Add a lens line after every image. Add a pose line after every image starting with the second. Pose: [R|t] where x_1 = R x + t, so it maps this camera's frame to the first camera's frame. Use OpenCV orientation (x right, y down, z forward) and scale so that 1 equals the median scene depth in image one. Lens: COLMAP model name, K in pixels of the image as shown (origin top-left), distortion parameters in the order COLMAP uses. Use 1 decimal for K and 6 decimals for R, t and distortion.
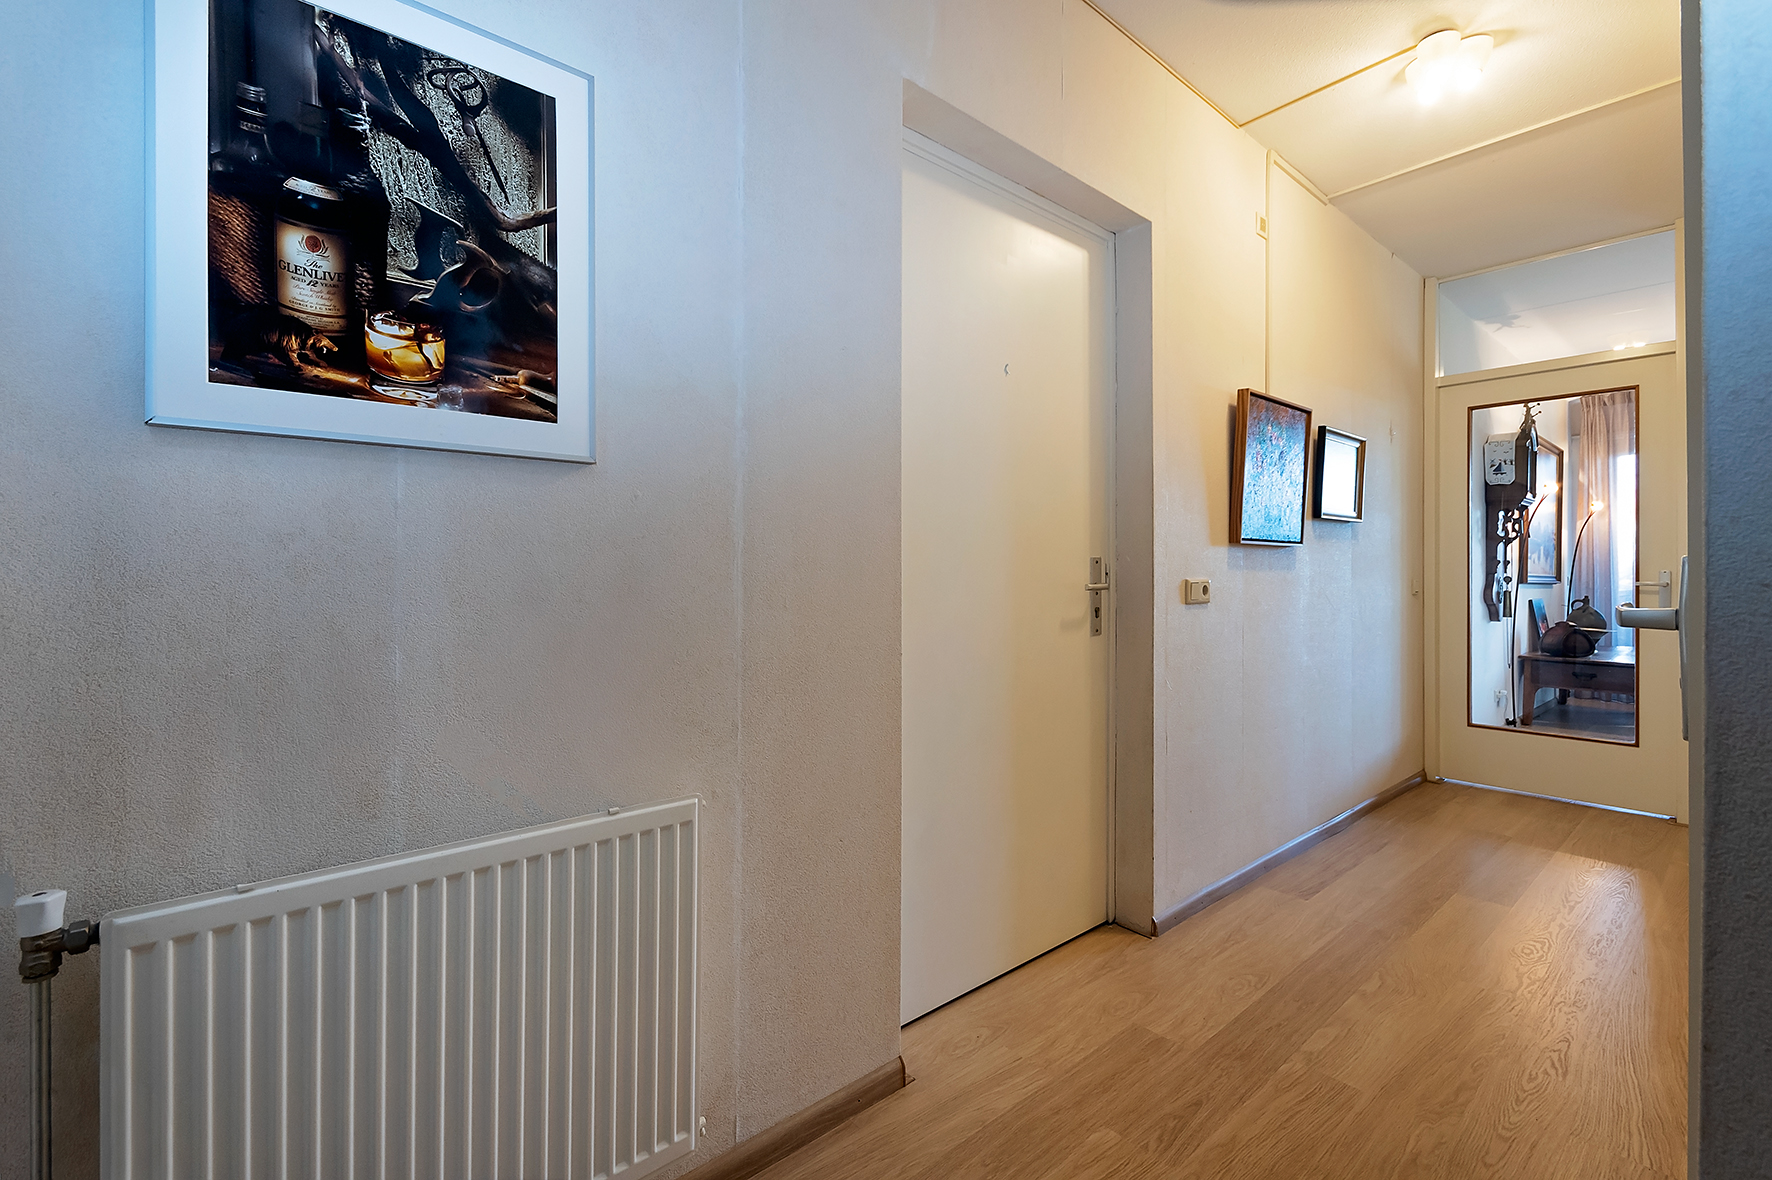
lens RADIAL K [[778.8, 0, 911.0], [0, 778.8, 568.2], [0, 0, 1]] dist [0.010068, -0.000328]
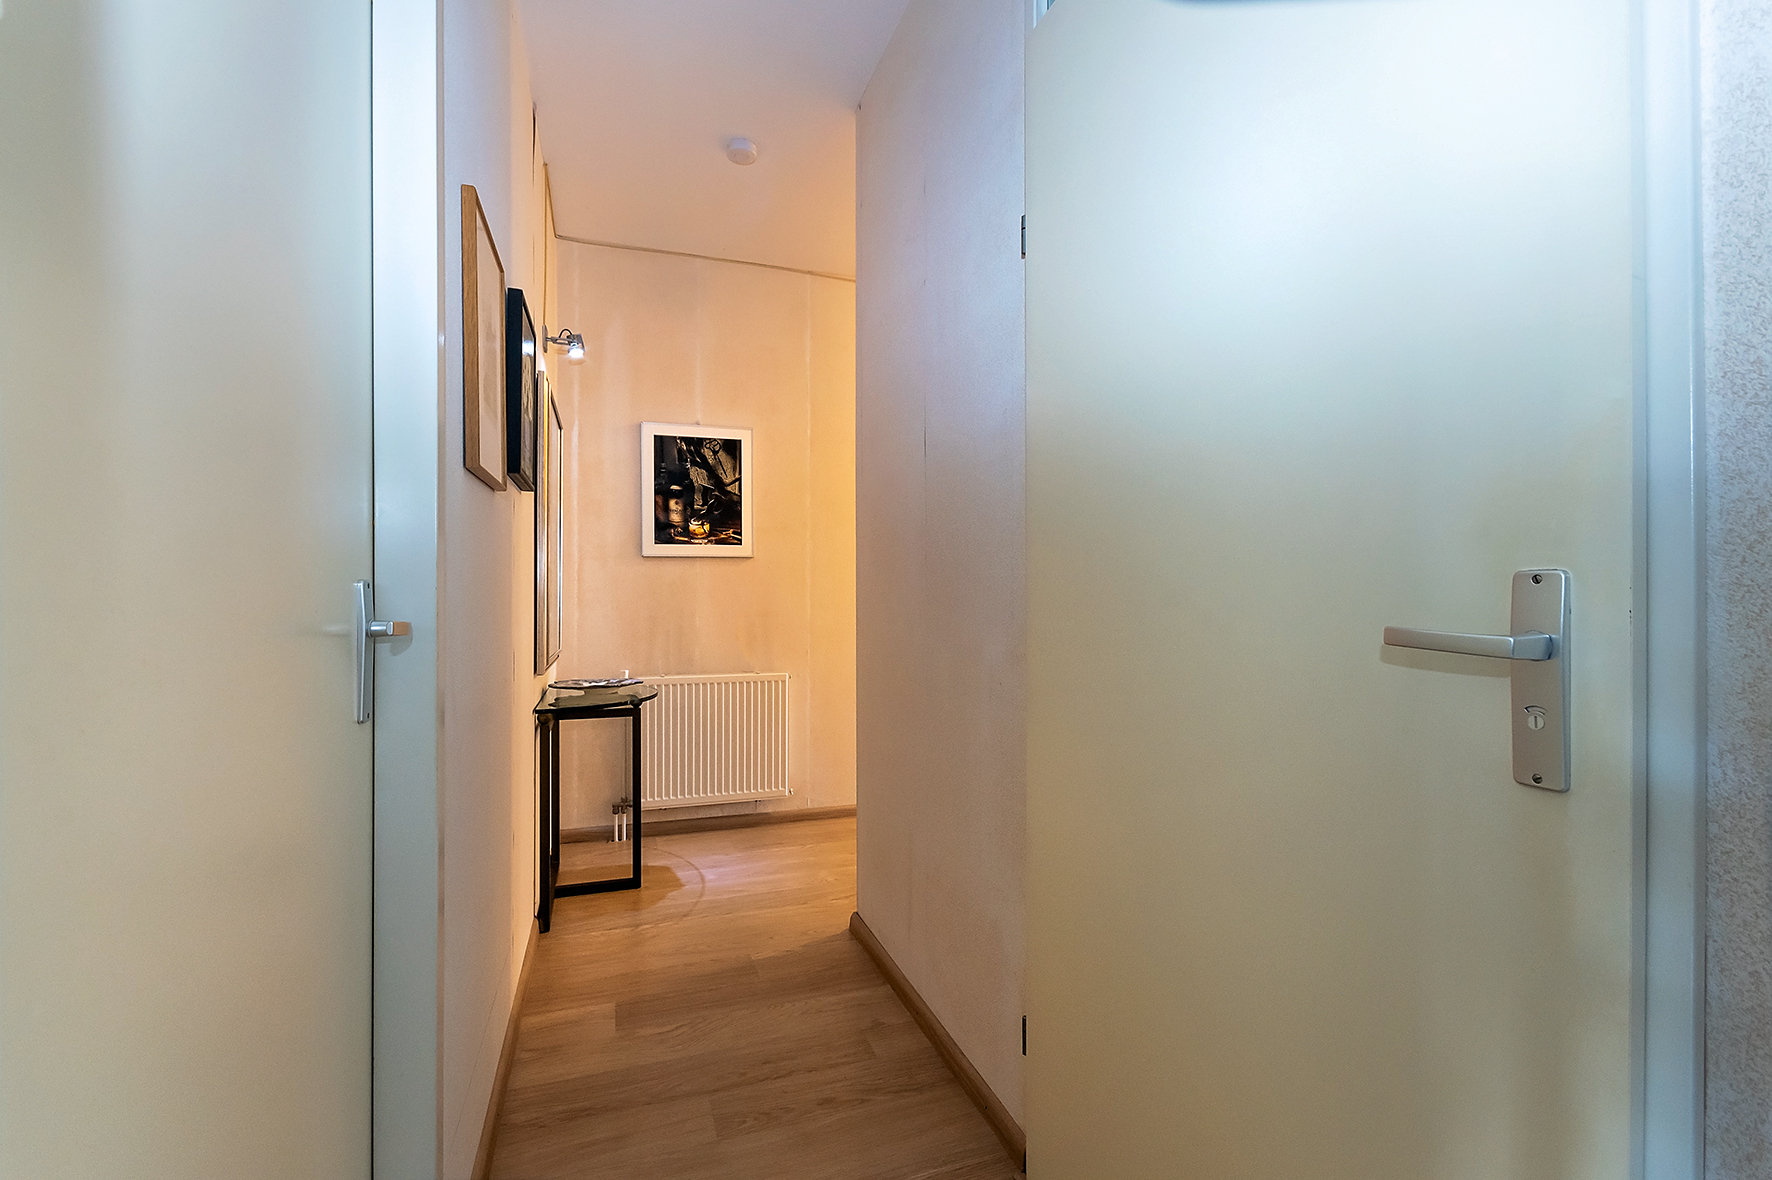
lens RADIAL K [[778.8, 0, 884.9], [0, 778.8, 589.7], [0, 0, 1]] dist [0.010068, -0.000328]
pose [[0.927789, -0.003207, -0.373092, 1.332857], [0.004281, 0.999989, 0.002051, -0.018403], [0.373081, -0.003501, 0.927792, -1.796342]]
